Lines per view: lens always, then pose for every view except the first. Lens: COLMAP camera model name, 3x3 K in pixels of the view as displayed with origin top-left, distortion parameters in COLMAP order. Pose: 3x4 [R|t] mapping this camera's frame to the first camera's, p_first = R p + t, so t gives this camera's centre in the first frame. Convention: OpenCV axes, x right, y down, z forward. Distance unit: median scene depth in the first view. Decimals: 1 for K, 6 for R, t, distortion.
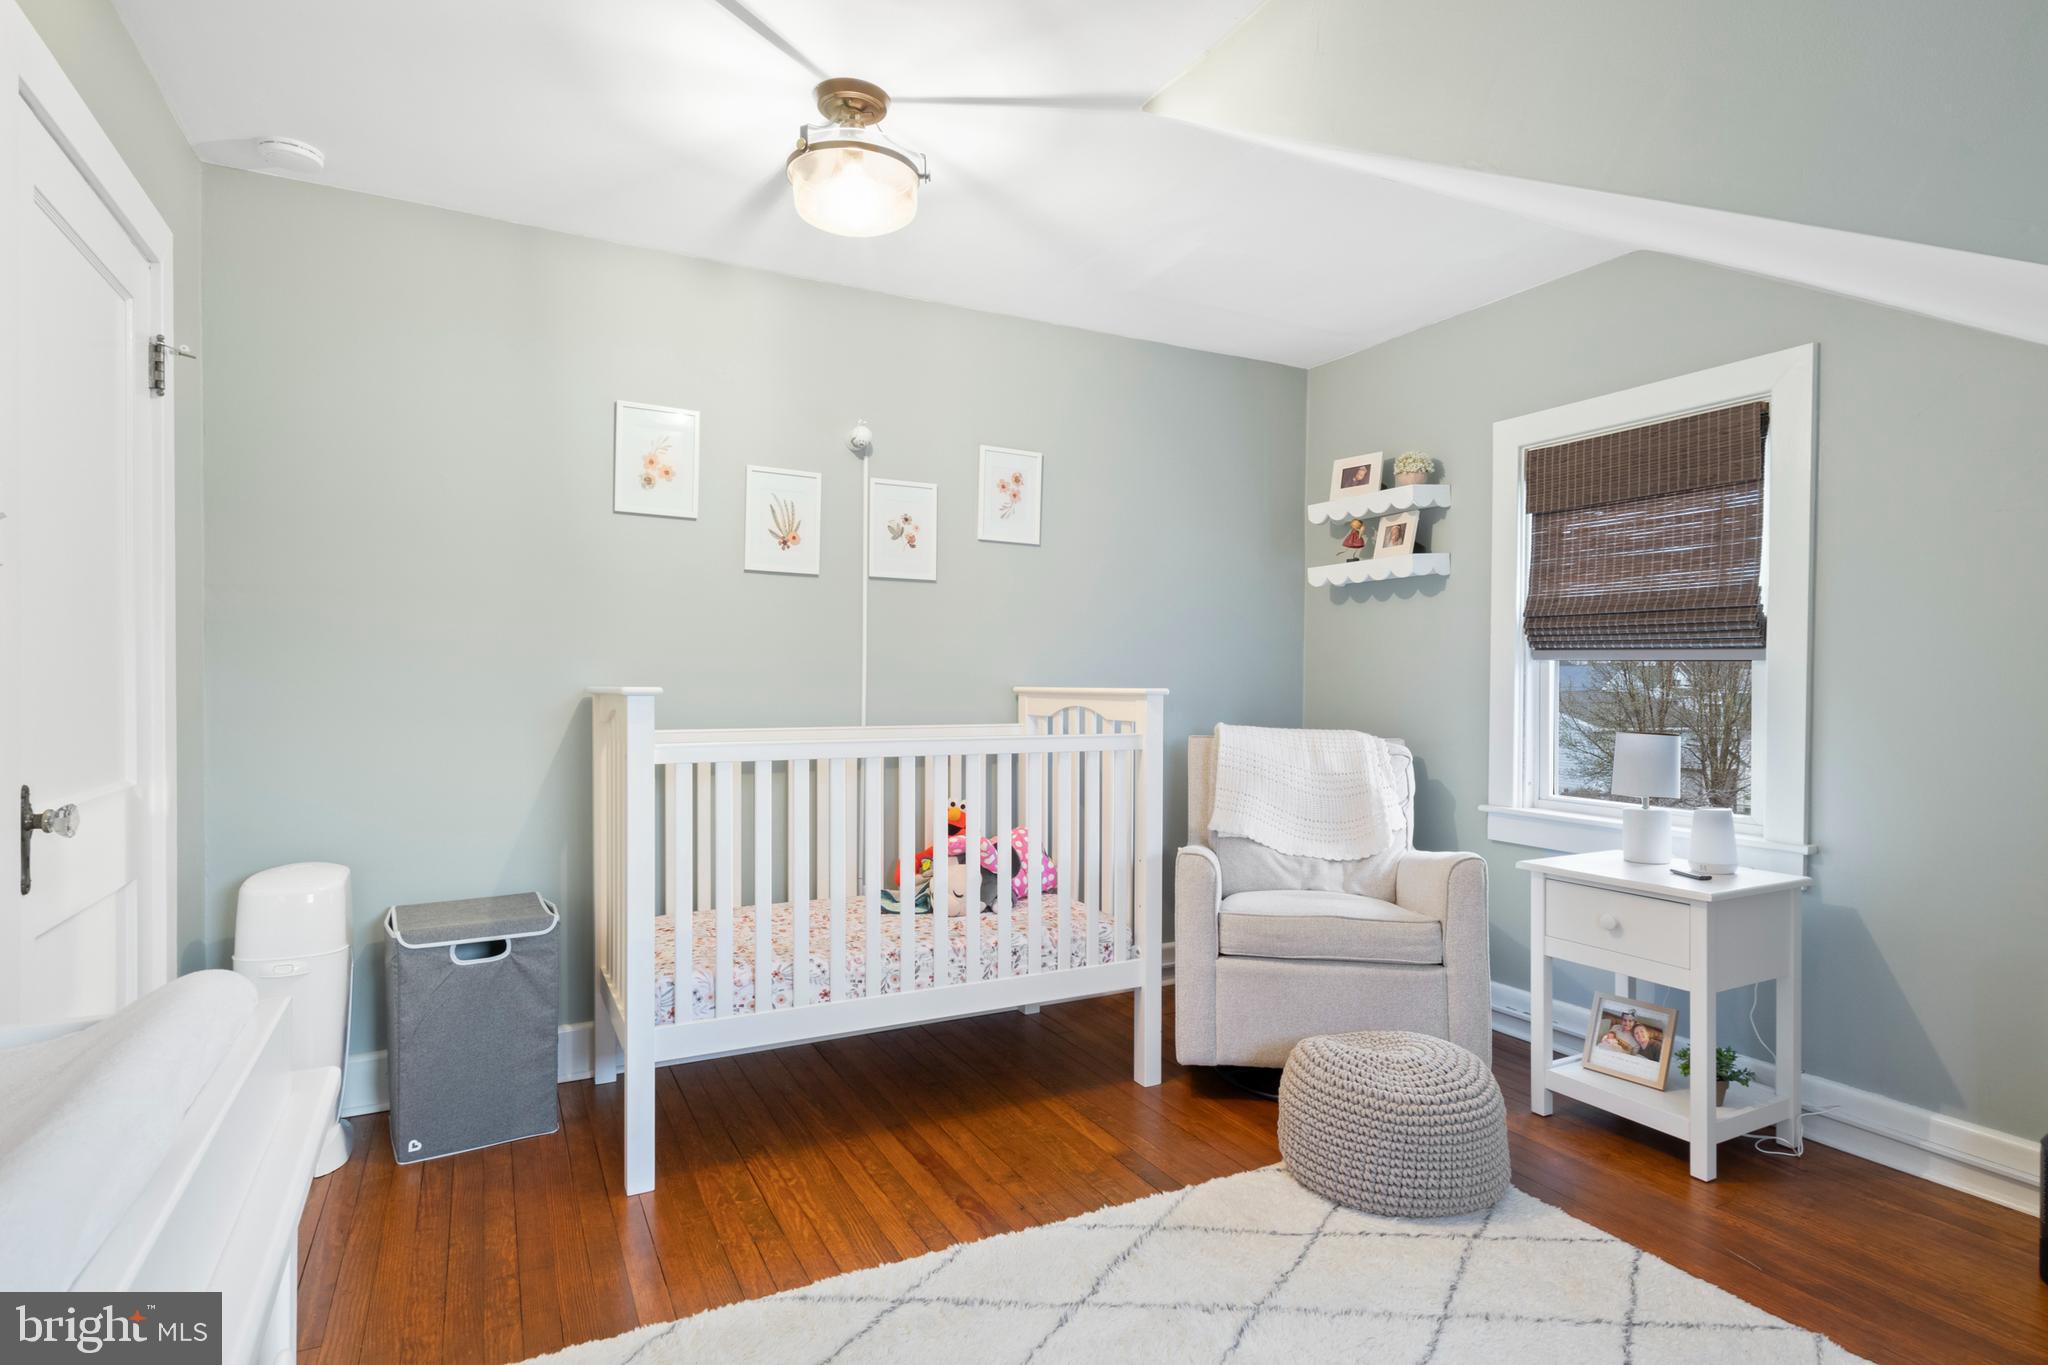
lens RADIAL K [[1052.4, 0, 1022.3], [0, 1052.4, 682.3], [0, 0, 1]] dist [0.000951, -0.002152]
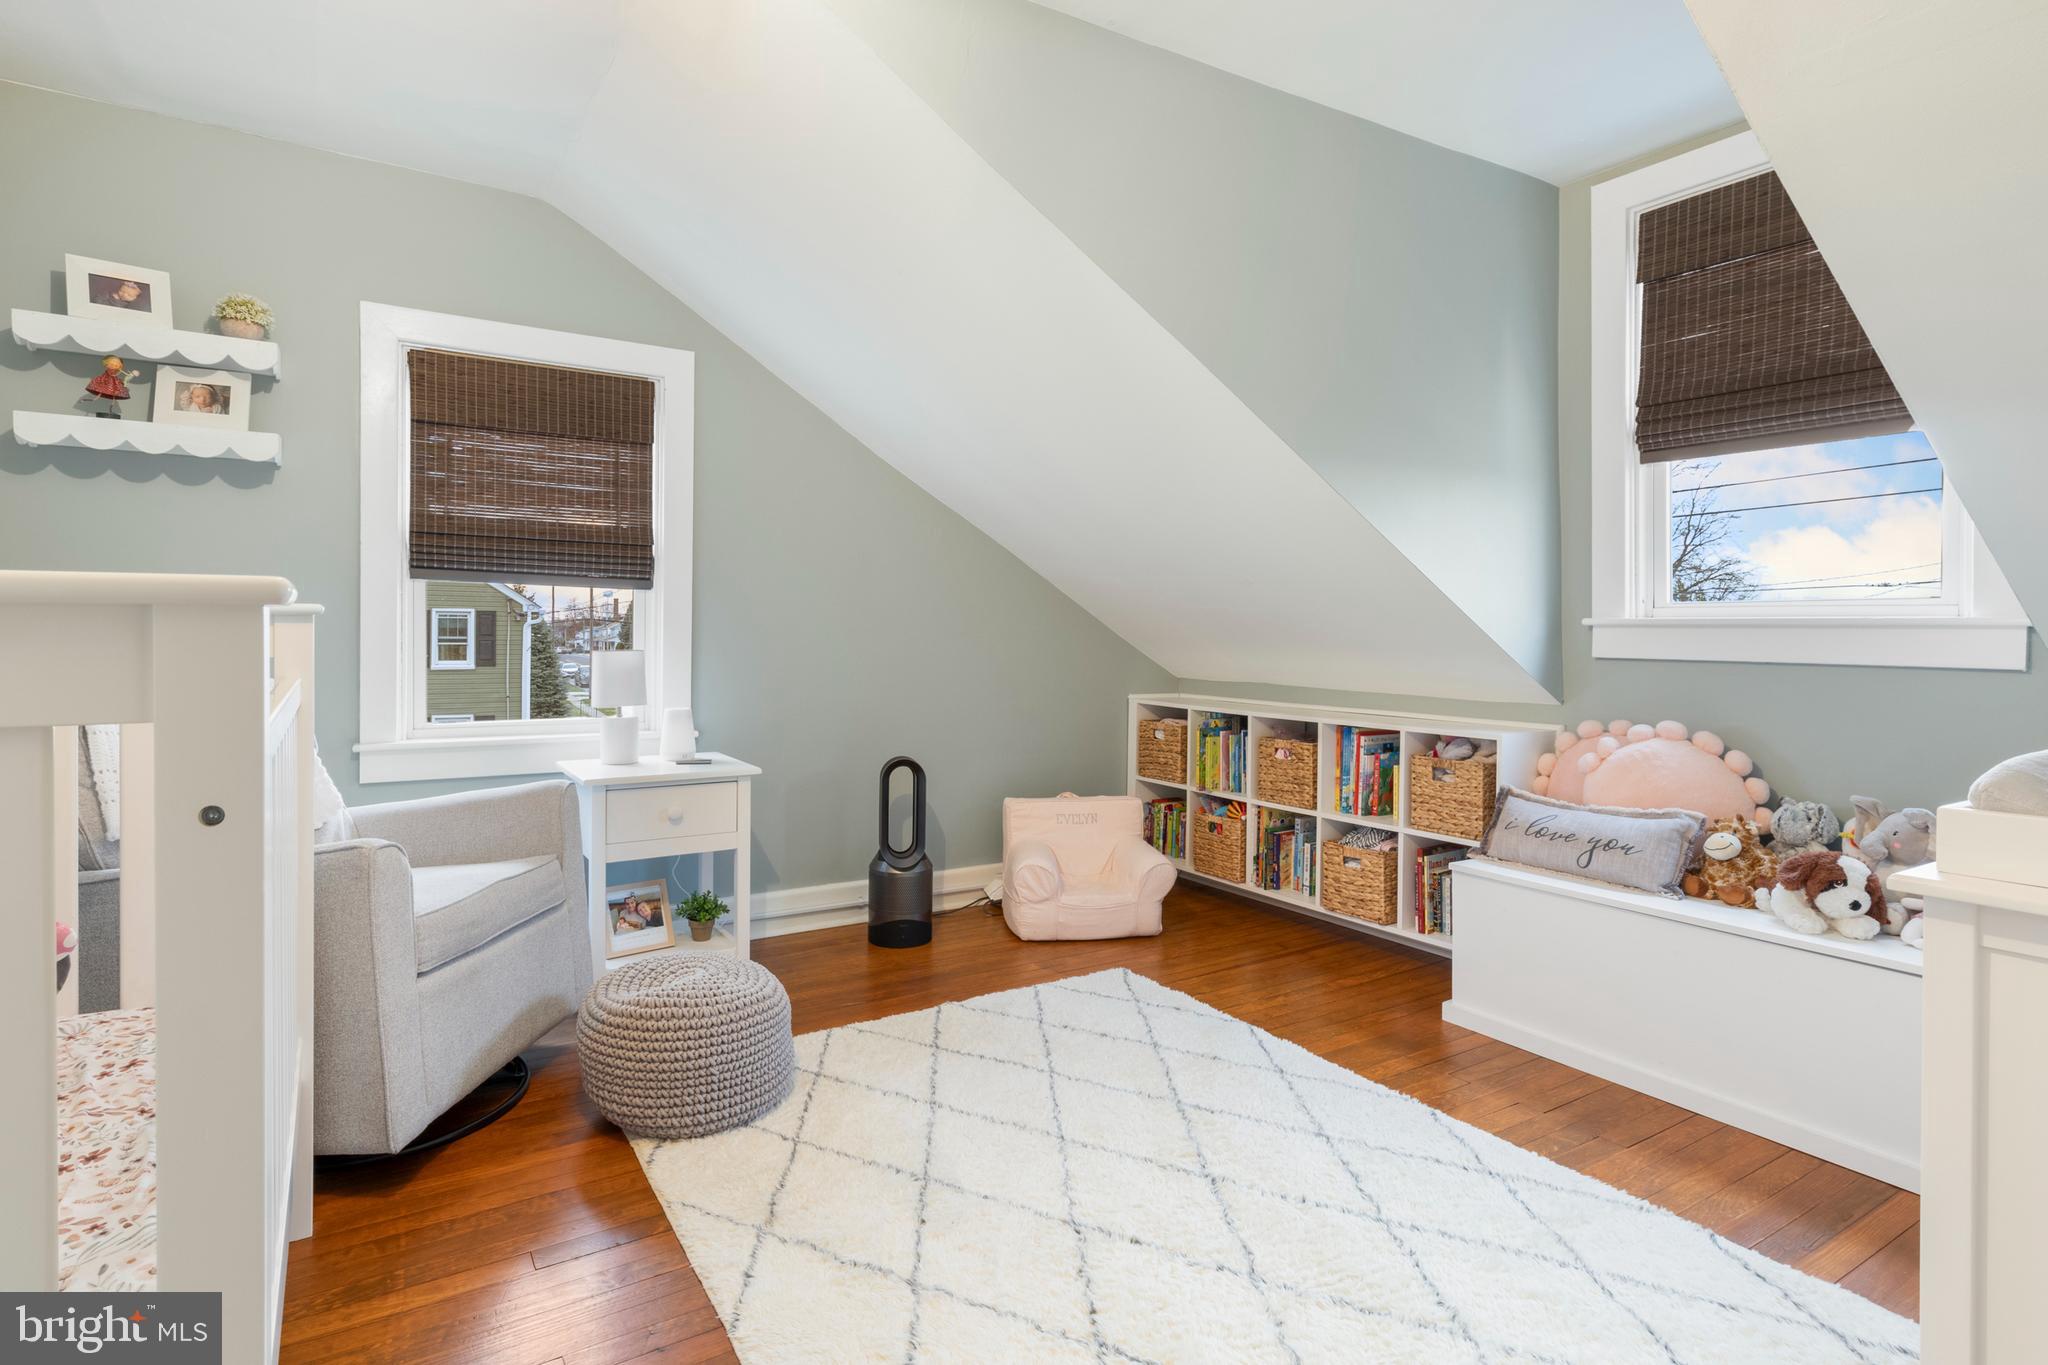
lens RADIAL K [[1052.4, 0, 999.8], [0, 1052.4, 642.6], [0, 0, 1]] dist [0.000951, -0.002152]
pose [[-0.083537, -0.019775, 0.996308, -0.522632], [-0.013679, 0.999732, 0.018696, 0.011421], [-0.996411, -0.012067, -0.083785, 0.623329]]
